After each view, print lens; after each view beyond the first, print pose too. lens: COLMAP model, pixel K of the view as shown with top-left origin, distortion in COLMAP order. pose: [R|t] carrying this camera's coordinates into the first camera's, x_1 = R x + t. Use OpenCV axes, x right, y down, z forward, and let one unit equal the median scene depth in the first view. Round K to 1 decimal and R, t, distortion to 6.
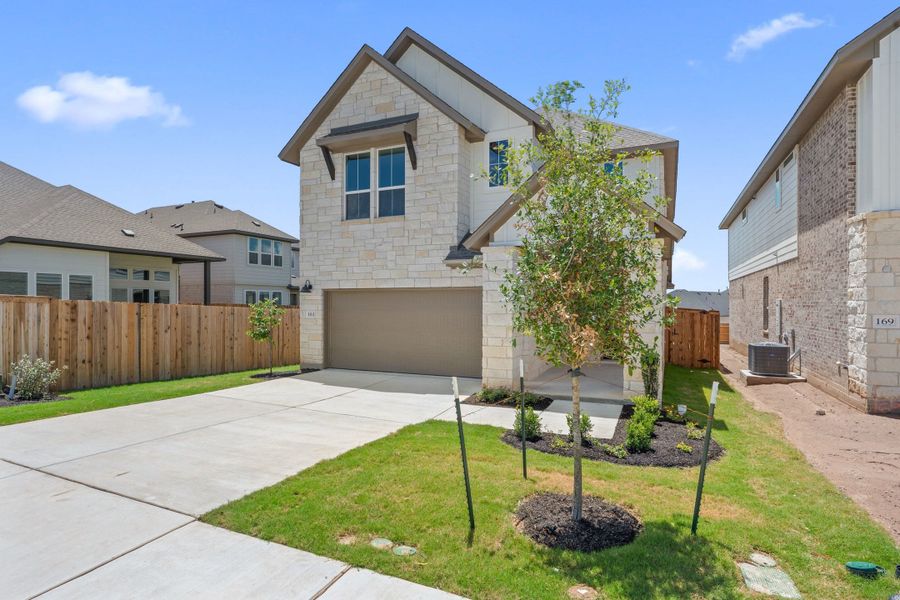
lens RADIAL K [[381.8, 0, 473.9], [0, 381.8, 306.4], [0, 0, 1]] dist [0.000647, 0.000316]
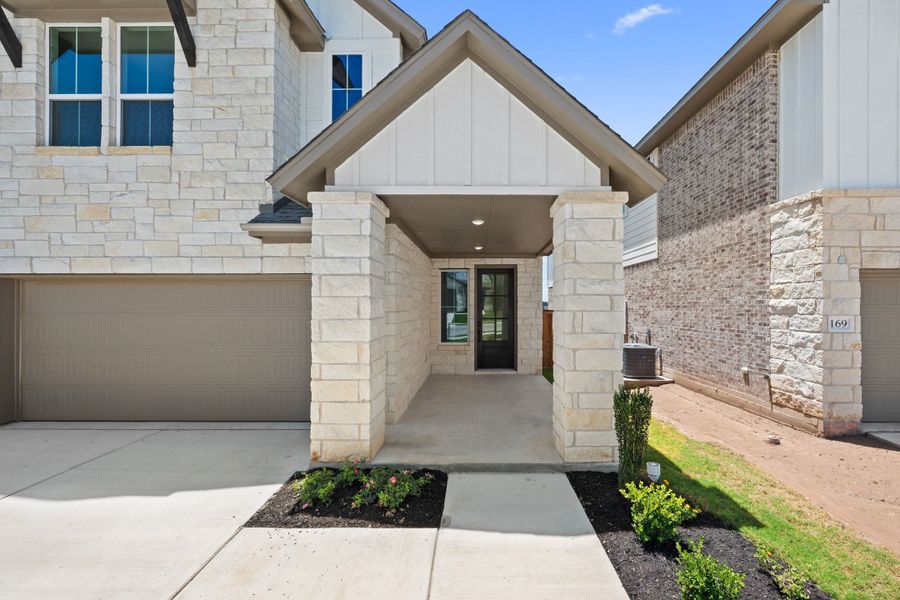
lens RADIAL K [[381.8, 0, 473.9], [0, 381.8, 306.4], [0, 0, 1]] dist [0.000647, 0.000316]
pose [[0.930469, 0.000613, 0.366369, 0.027830], [0.001097, 0.999989, -0.004459, 0.002974], [-0.366368, 0.004551, 0.930459, 0.312530]]
